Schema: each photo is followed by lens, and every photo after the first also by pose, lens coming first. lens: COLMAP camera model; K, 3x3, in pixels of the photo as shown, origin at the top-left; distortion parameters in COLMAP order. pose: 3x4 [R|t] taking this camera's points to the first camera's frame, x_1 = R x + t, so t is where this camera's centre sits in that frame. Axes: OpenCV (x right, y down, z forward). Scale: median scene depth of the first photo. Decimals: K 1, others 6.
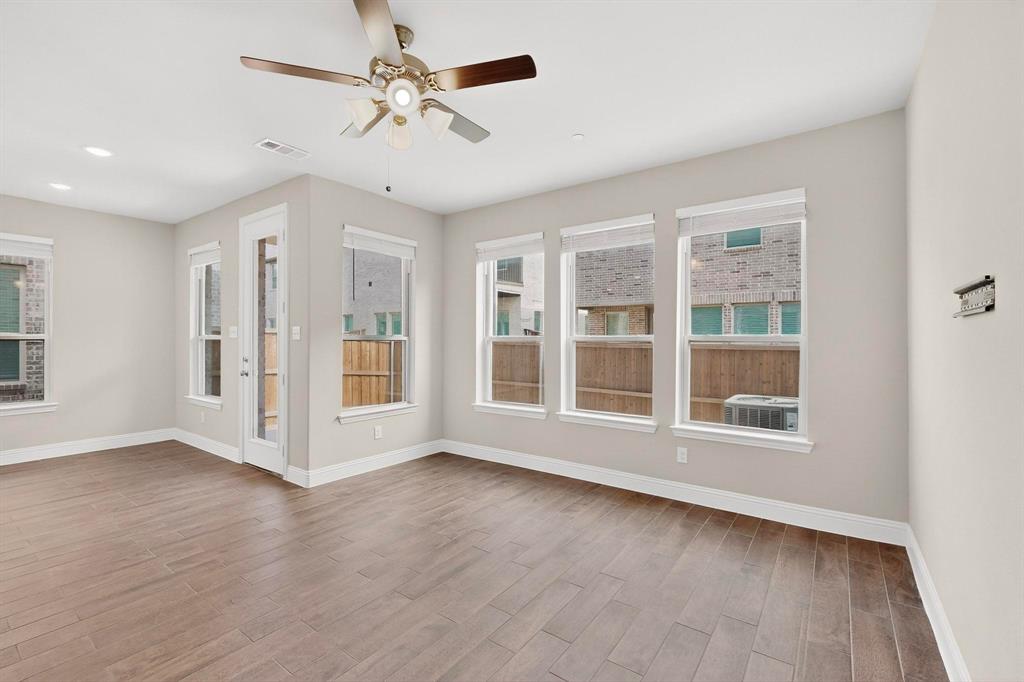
lens RADIAL K [[446.4, 0, 512.9], [0, 446.4, 341.1], [0, 0, 1]] dist [0.001378, -0.000057]
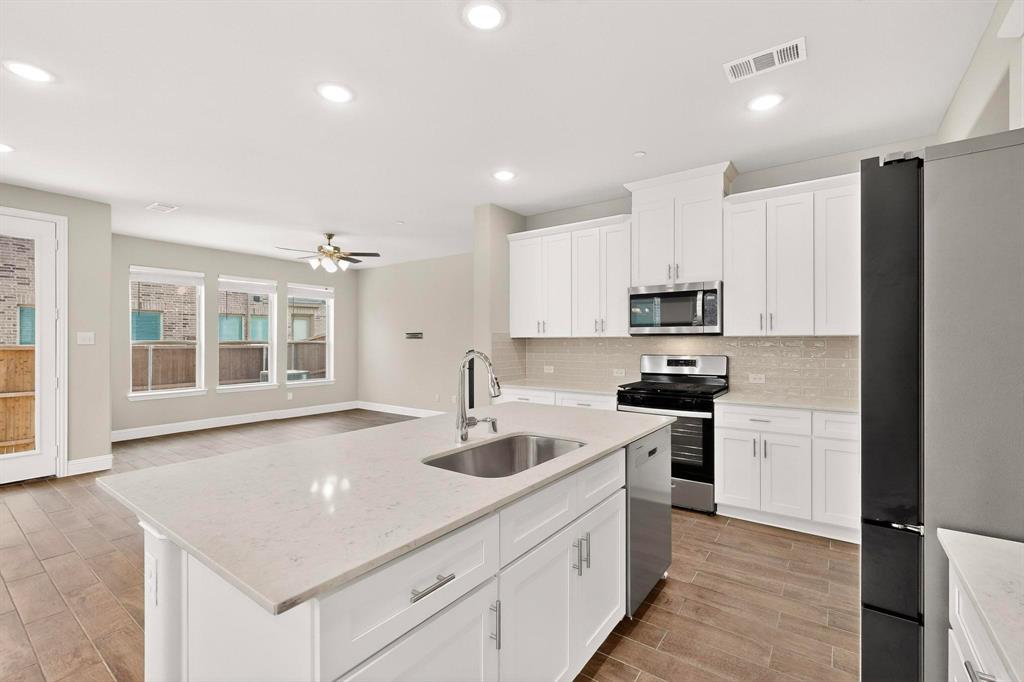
lens RADIAL K [[446.4, 0, 512.9], [0, 446.4, 341.1], [0, 0, 1]] dist [0.001378, -0.000057]
pose [[-0.000533, -0.001672, 0.999998, -1.323190], [0.003070, 0.999994, 0.001673, -0.008988], [-0.999995, 0.003071, -0.000527, -0.058037]]
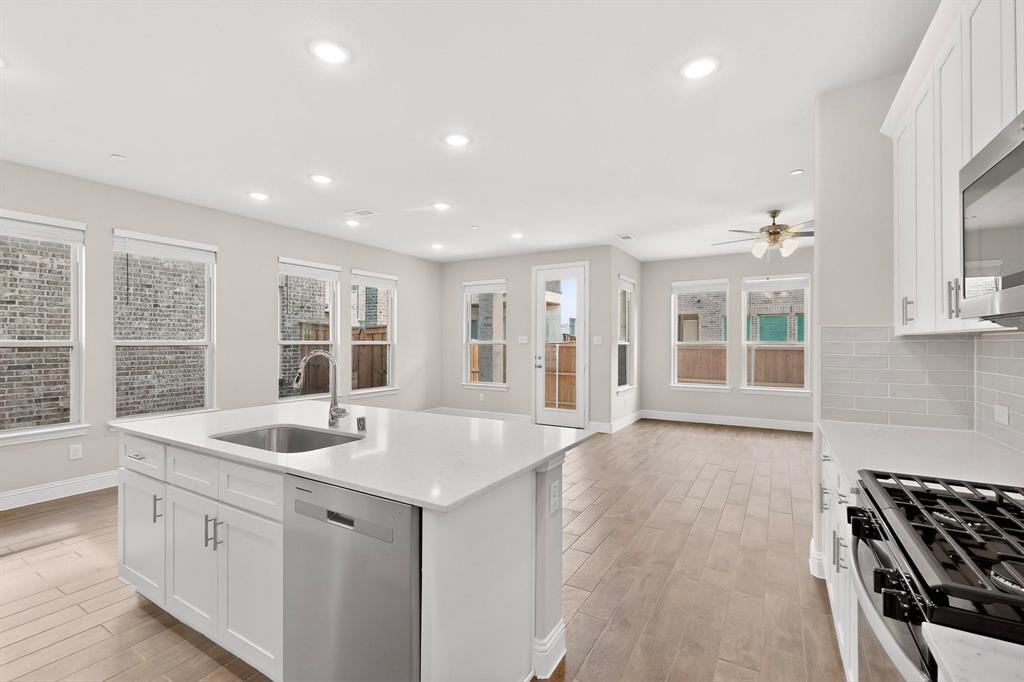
lens RADIAL K [[446.4, 0, 512.9], [0, 446.4, 341.1], [0, 0, 1]] dist [0.001378, -0.000057]
pose [[0.995675, -0.001306, 0.092896, -0.781779], [0.001817, 0.999984, -0.005410, -0.005767], [-0.092888, 0.005556, 0.995661, -0.502240]]
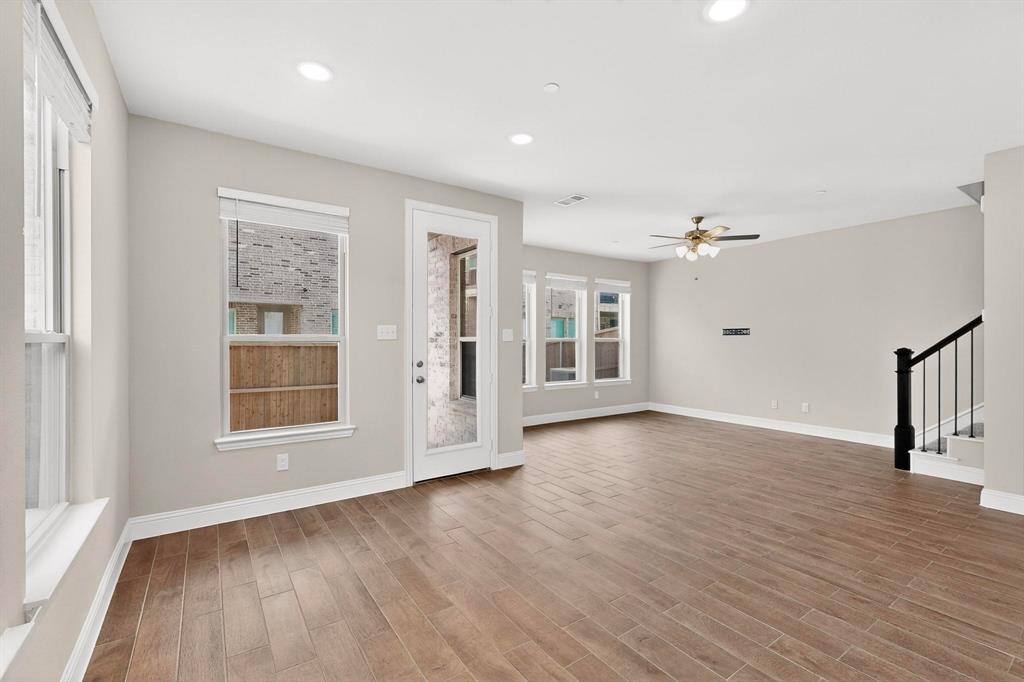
lens RADIAL K [[446.4, 0, 512.9], [0, 446.4, 341.1], [0, 0, 1]] dist [0.001378, -0.000057]
pose [[0.330100, -0.003931, 0.943938, -1.281613], [0.004418, 0.999987, 0.002619, -0.004571], [-0.943936, 0.003306, 0.330113, 0.505099]]
